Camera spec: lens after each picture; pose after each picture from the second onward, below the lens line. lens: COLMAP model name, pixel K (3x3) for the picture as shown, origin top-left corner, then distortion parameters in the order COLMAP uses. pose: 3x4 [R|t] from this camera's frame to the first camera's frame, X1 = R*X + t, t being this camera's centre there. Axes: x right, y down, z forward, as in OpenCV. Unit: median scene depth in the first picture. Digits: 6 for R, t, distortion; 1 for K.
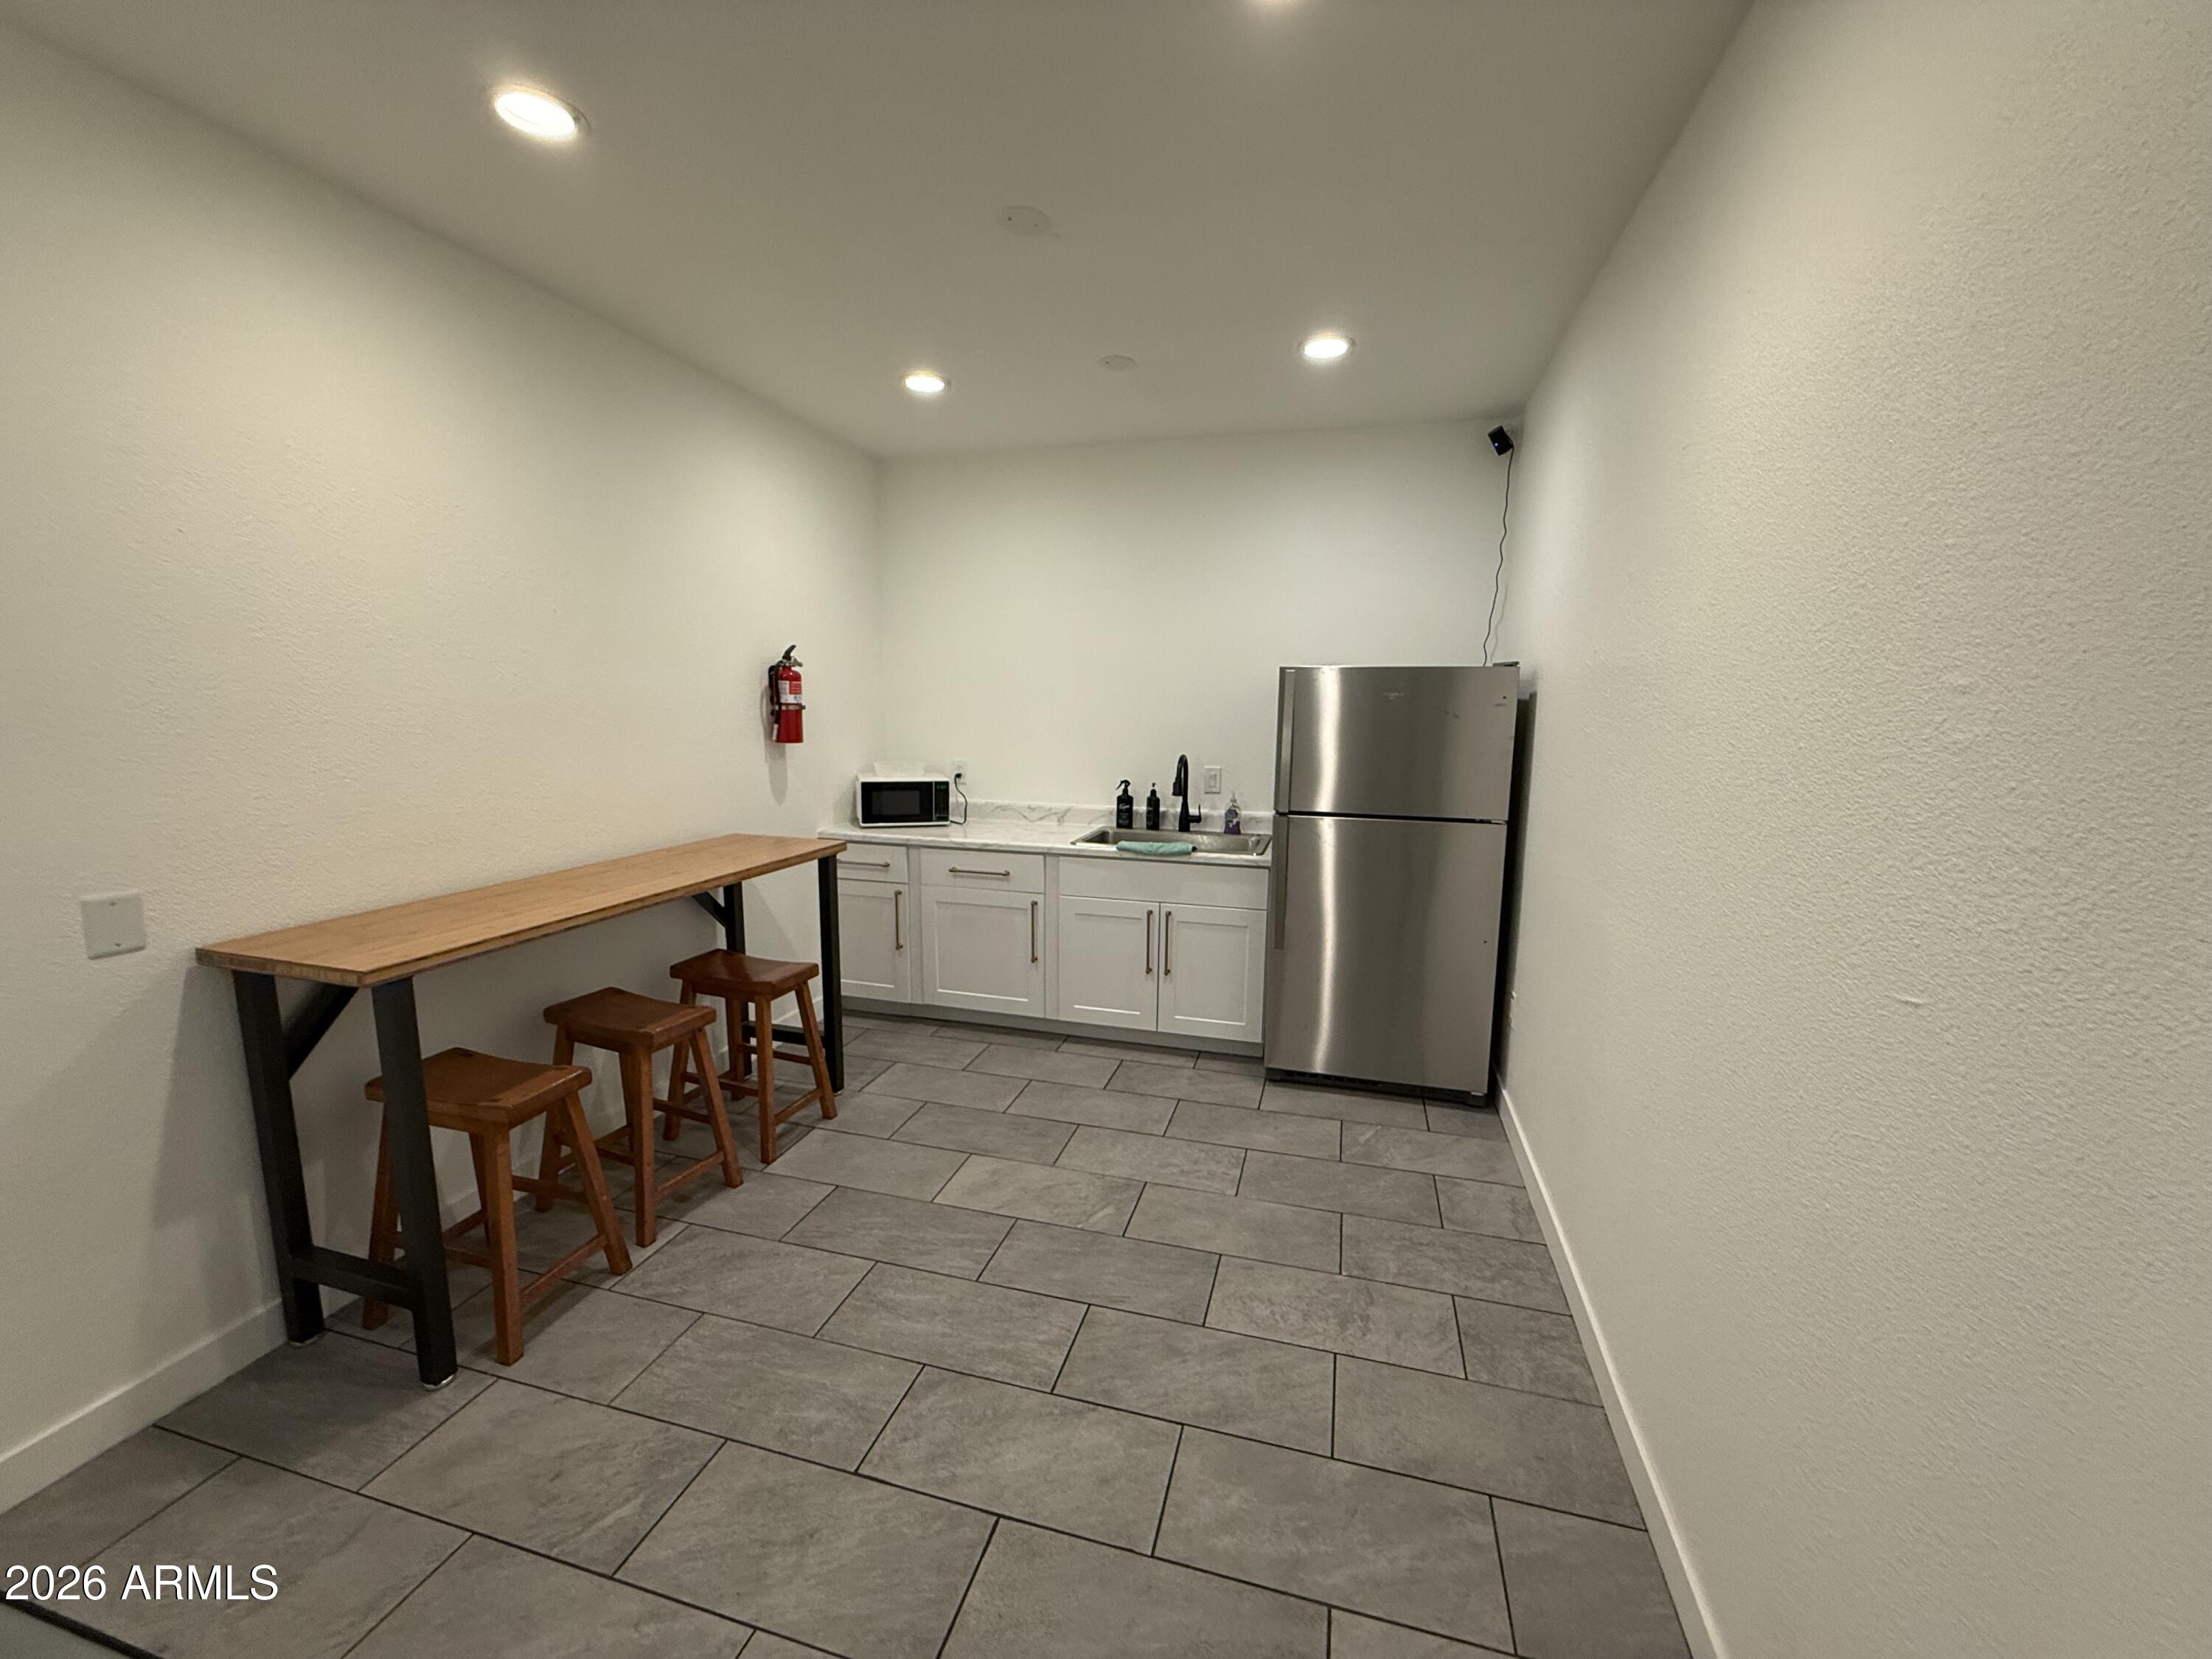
lens RADIAL K [[880.9, 0, 1104.3], [0, 880.9, 825.8], [0, 0, 1]] dist [-0.000046, -0.000936]
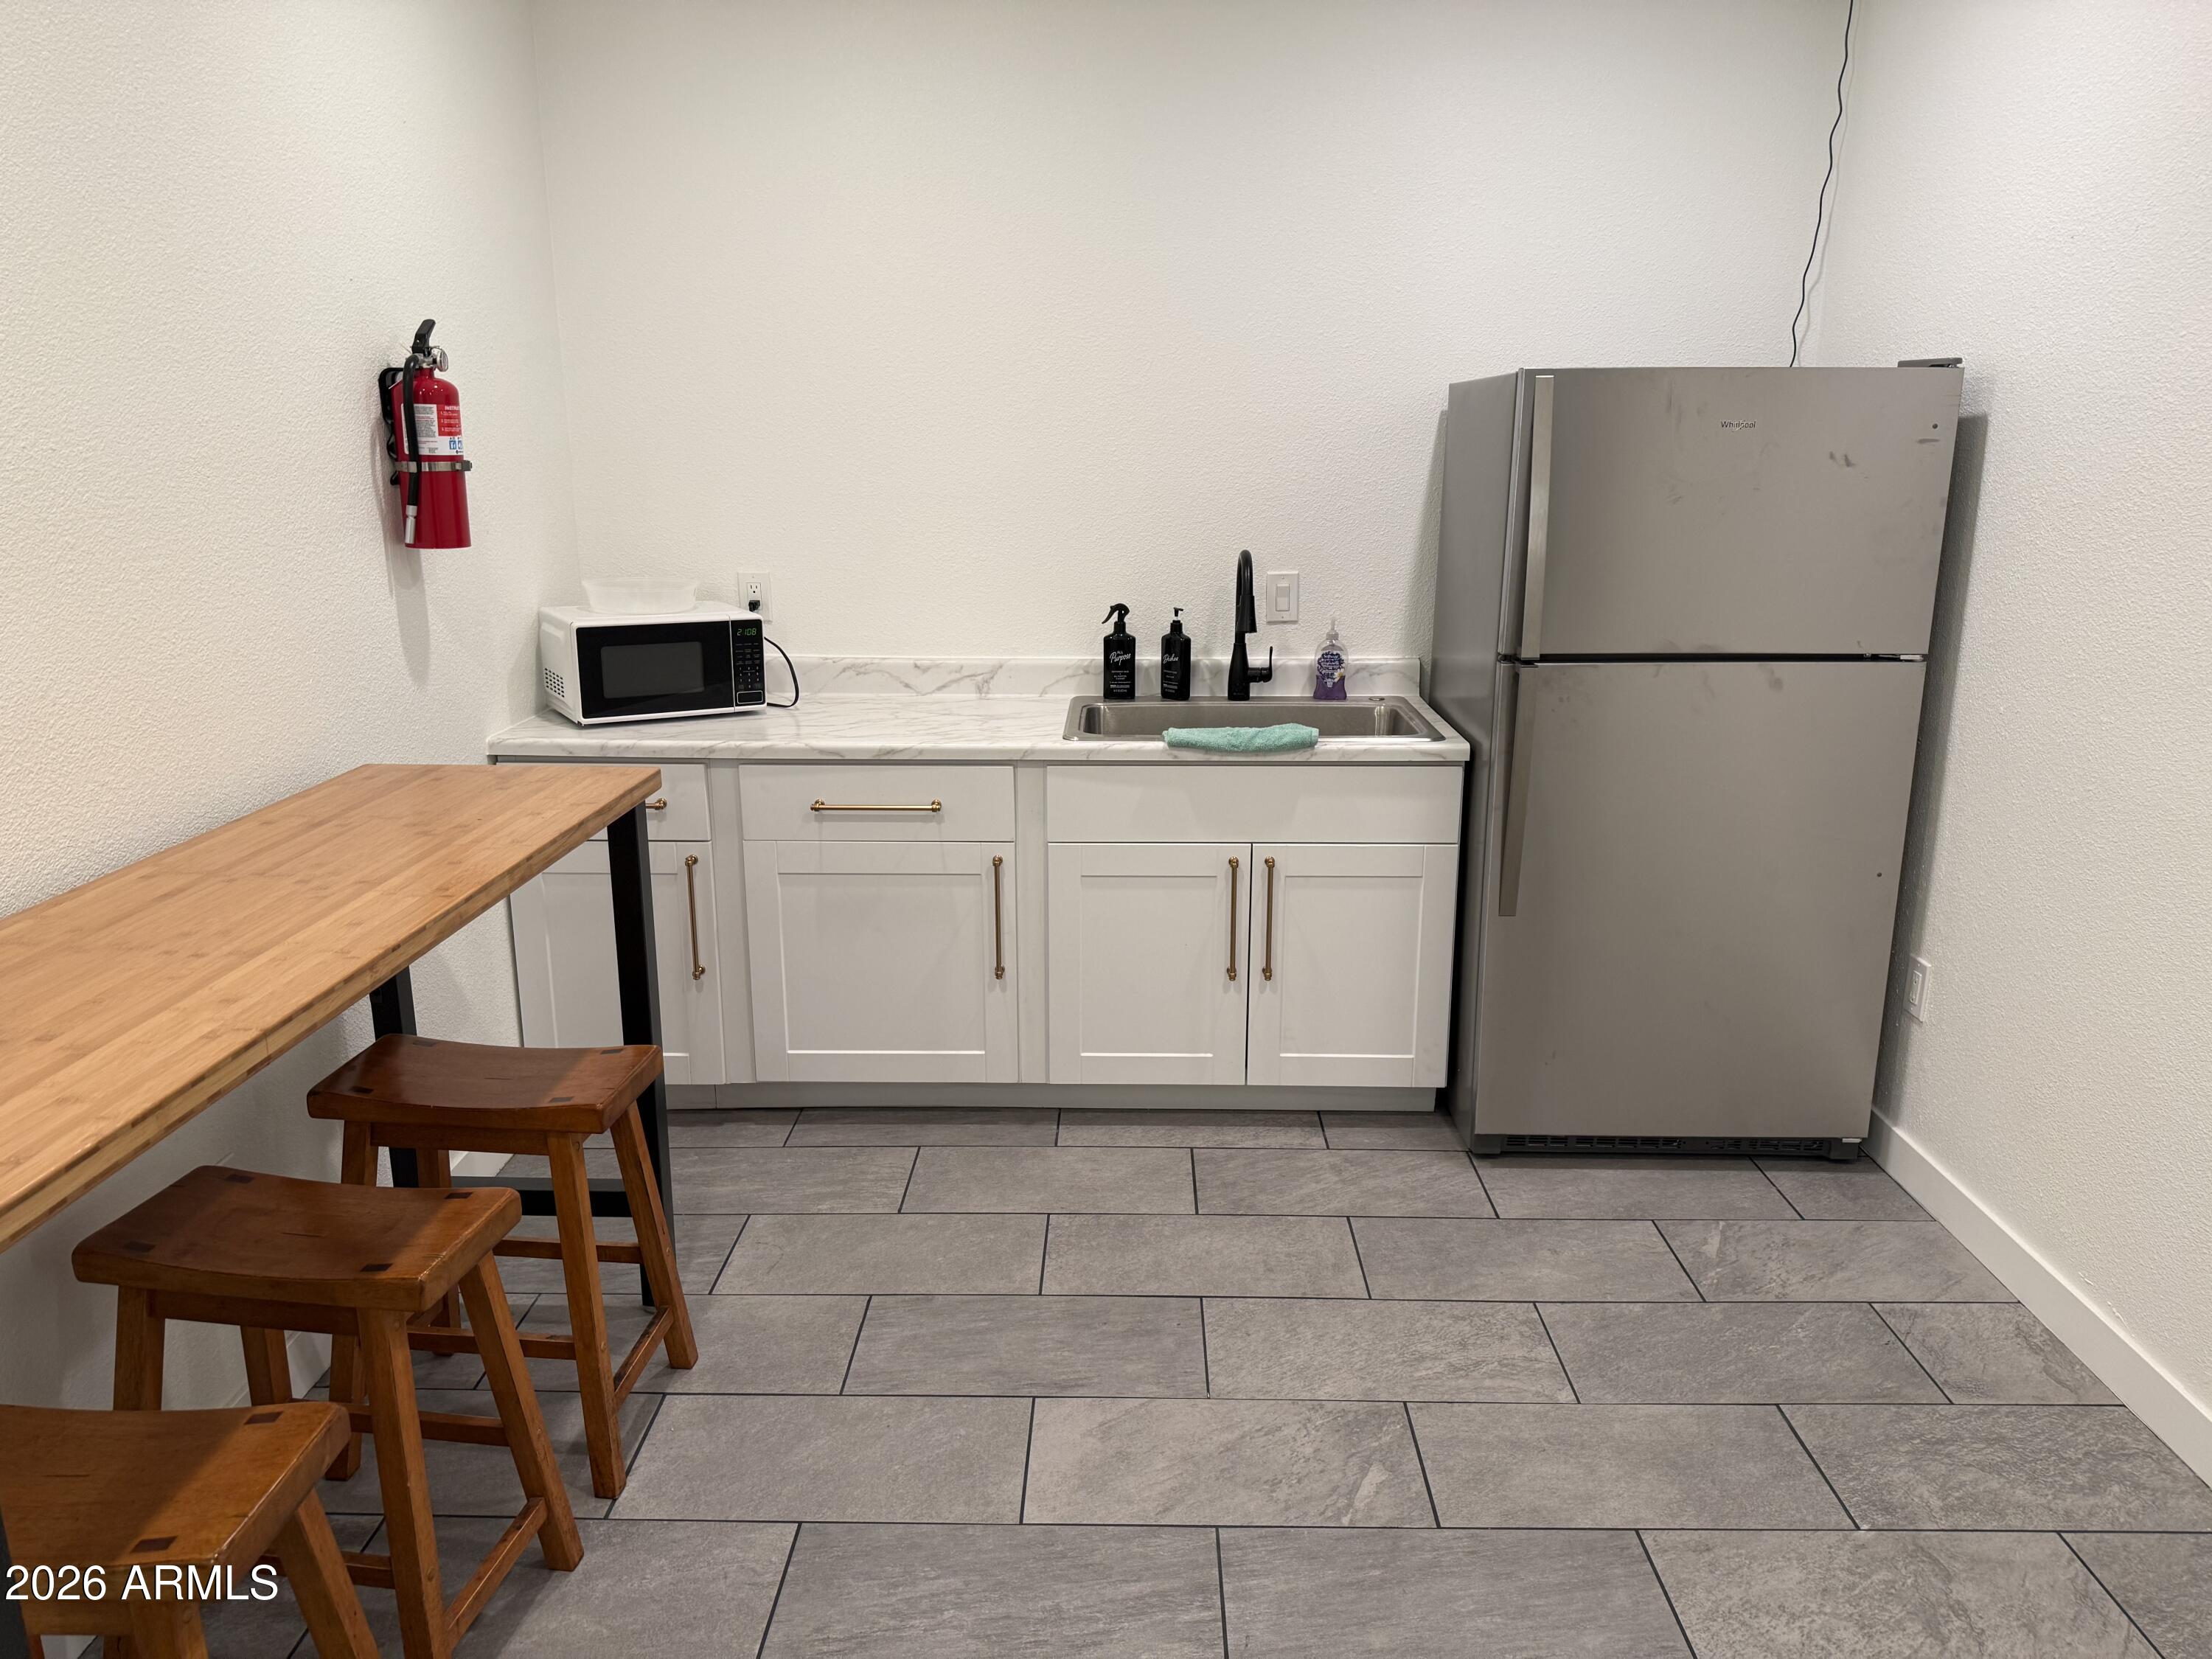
lens RADIAL K [[1531.6, 0, 1109.6], [0, 1531.6, 820.0], [0, 0, 1]] dist [0.031499, -0.042347]
pose [[0.966710, -0.071995, 0.245535, -0.236008], [0.047258, 0.993328, 0.105199, -0.024074], [-0.251471, -0.090093, 0.963663, 0.161654]]
